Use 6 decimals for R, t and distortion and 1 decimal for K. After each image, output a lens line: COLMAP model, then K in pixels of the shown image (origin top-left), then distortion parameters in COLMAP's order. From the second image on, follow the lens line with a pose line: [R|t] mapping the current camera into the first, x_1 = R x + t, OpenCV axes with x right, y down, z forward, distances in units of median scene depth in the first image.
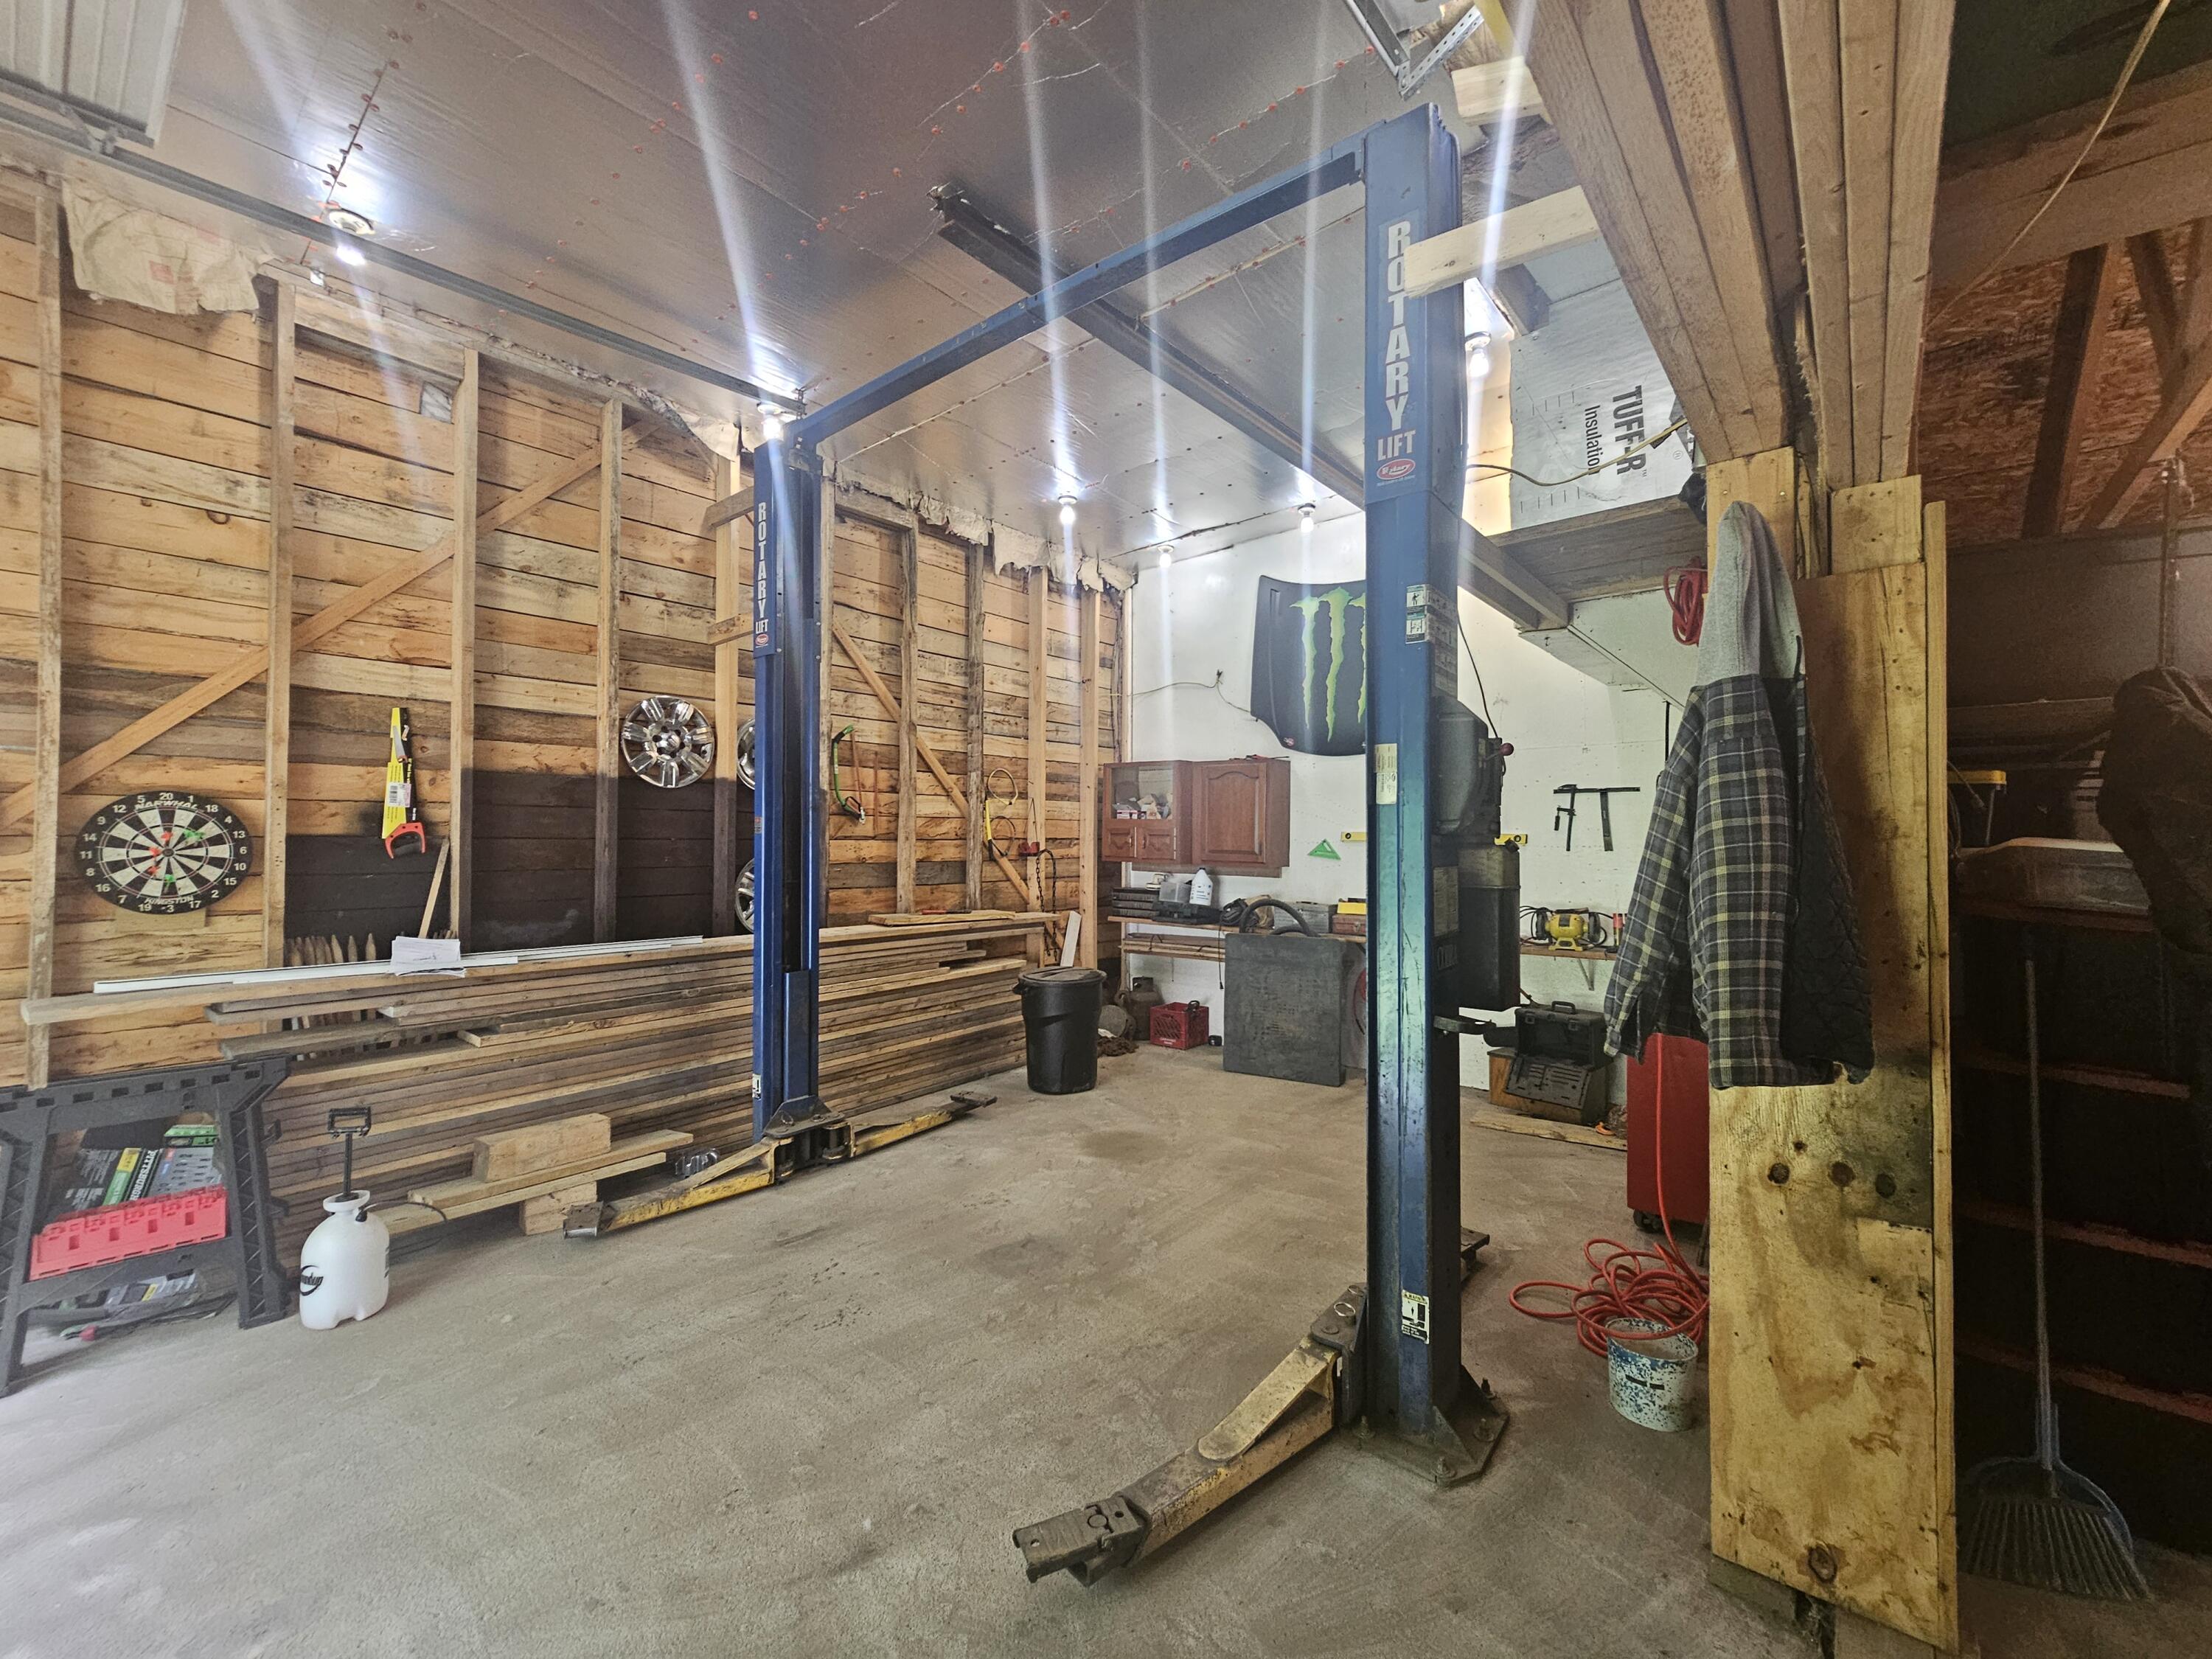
lens RADIAL K [[897.2, 0, 1108.0], [0, 897.2, 824.5], [0, 0, 1]] dist [-0.005203, -0.000507]
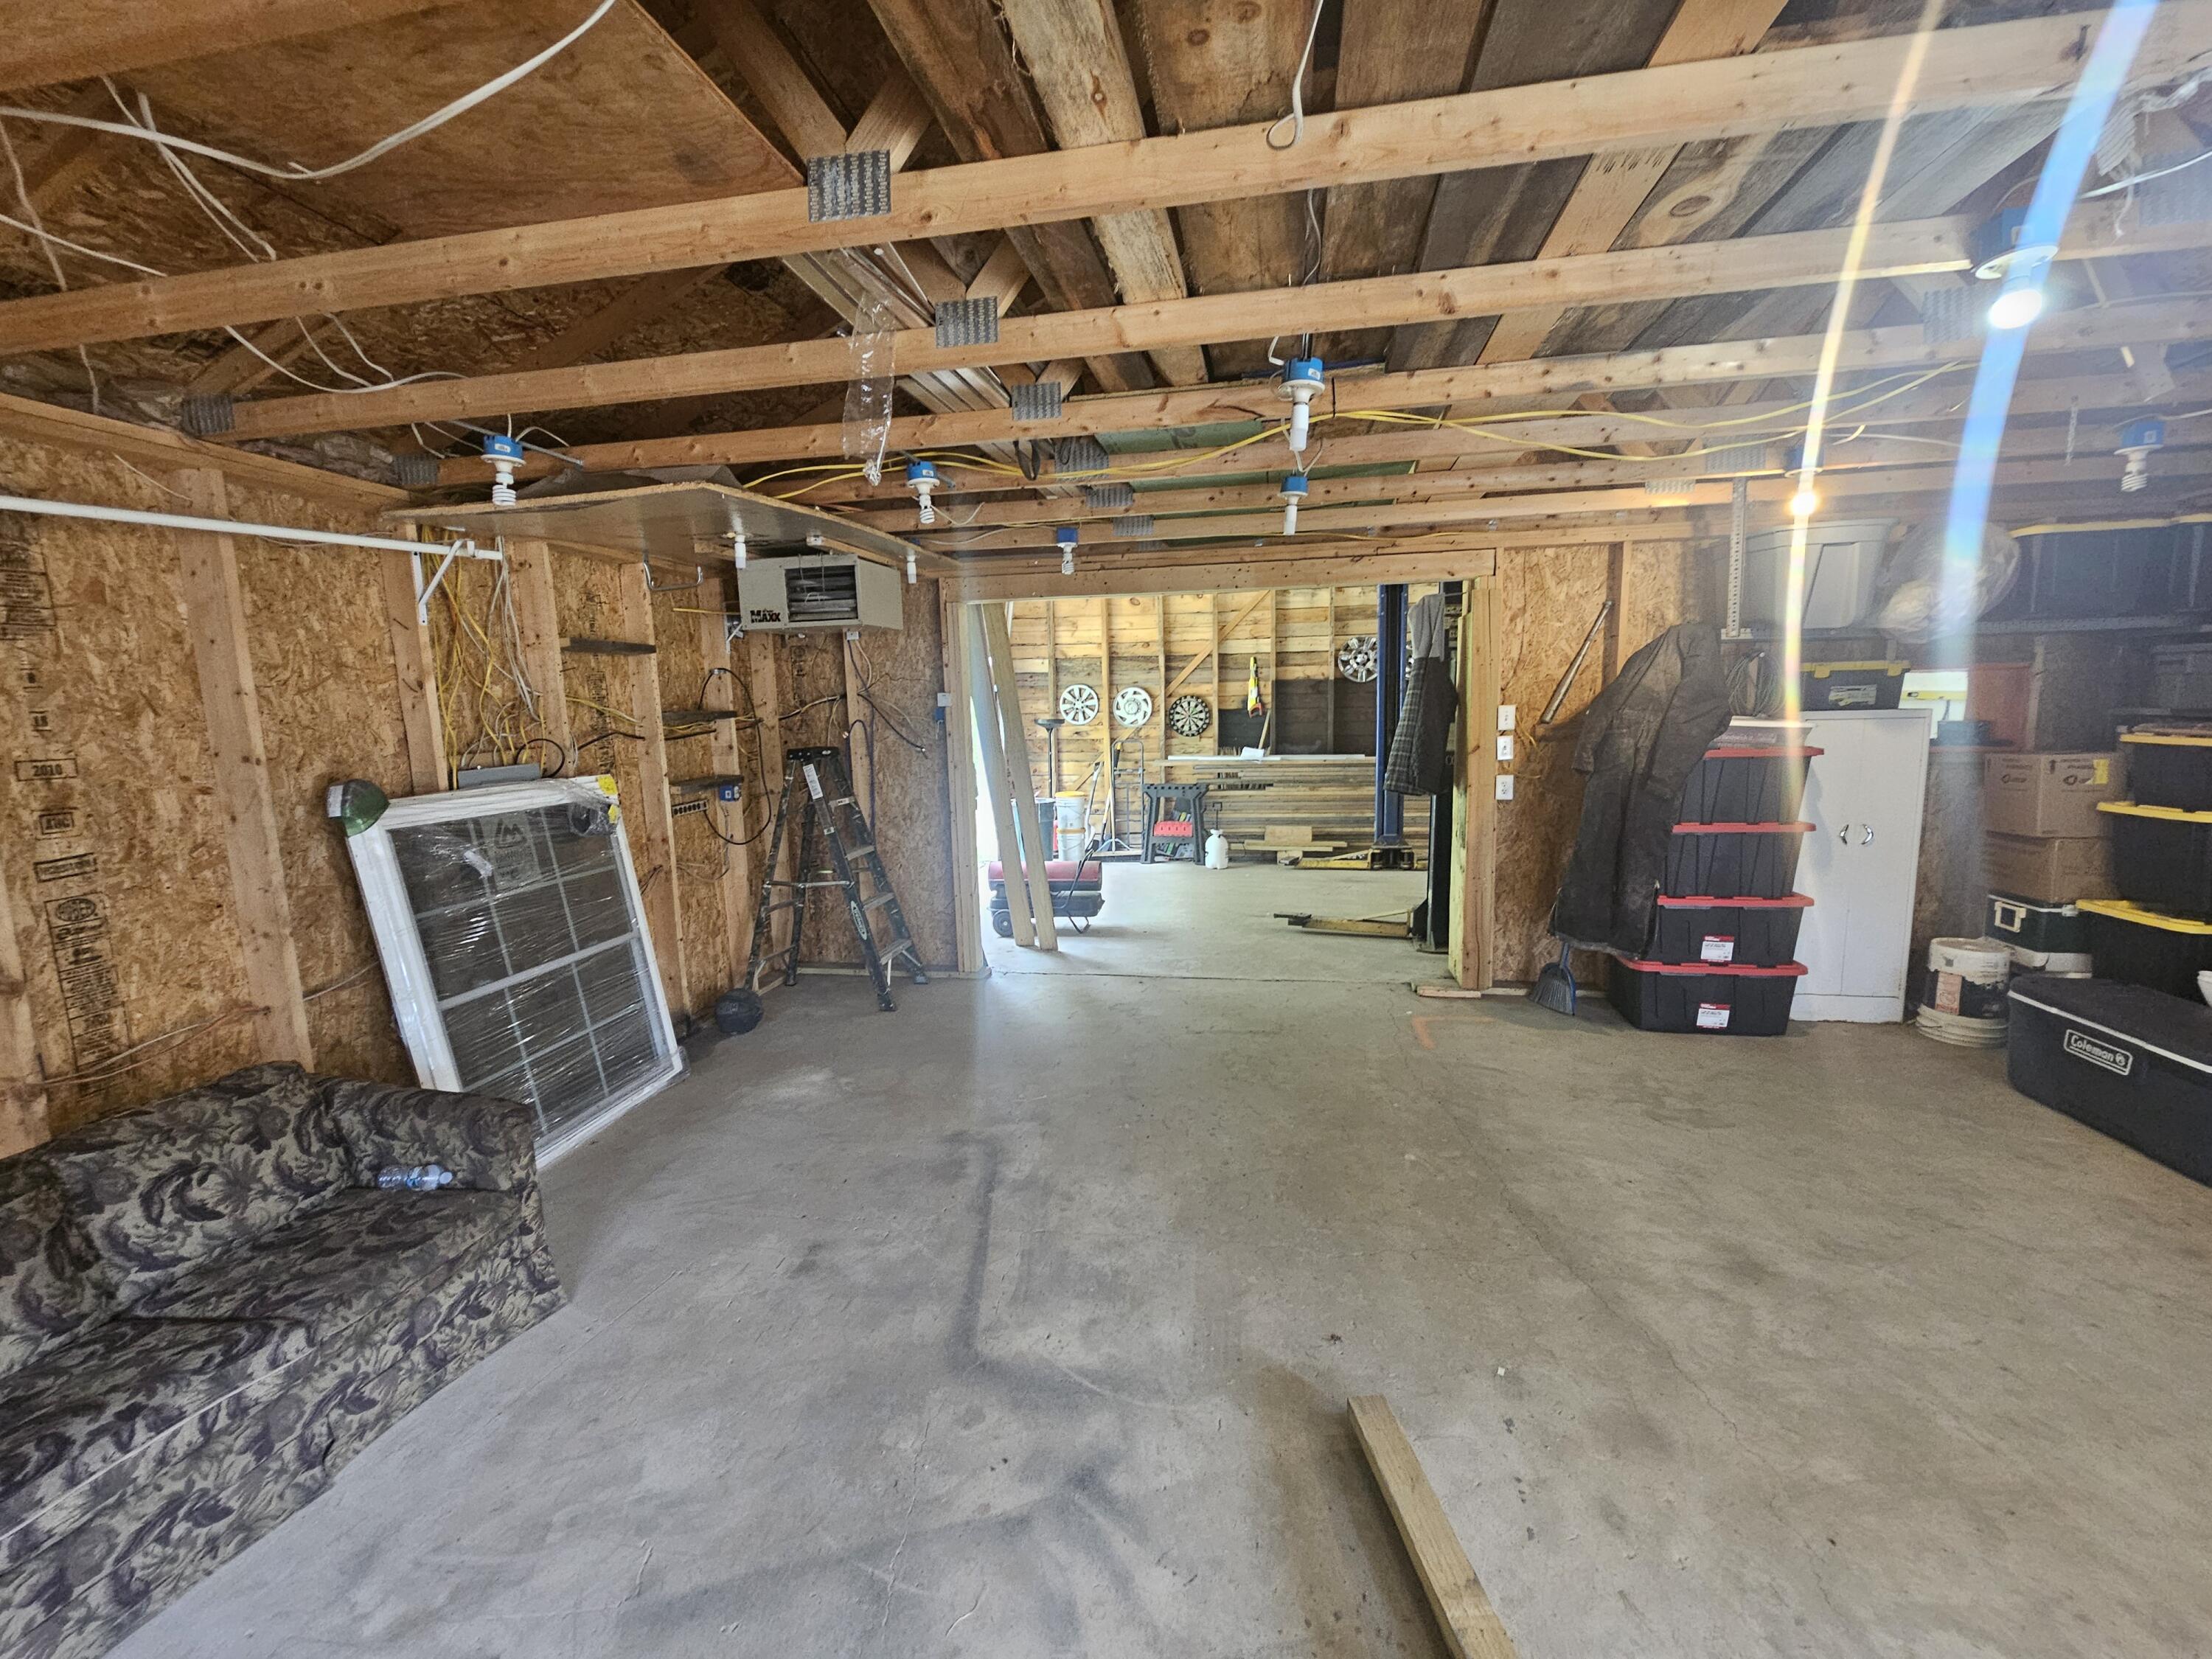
lens RADIAL K [[897.2, 0, 1108.0], [0, 897.2, 824.5], [0, 0, 1]] dist [-0.005203, -0.000507]
pose [[0.476151, 0.095755, -0.874134, 1.291405], [0.036510, 0.991044, 0.128449, -0.003468], [0.878605, -0.093076, 0.468391, -0.593385]]
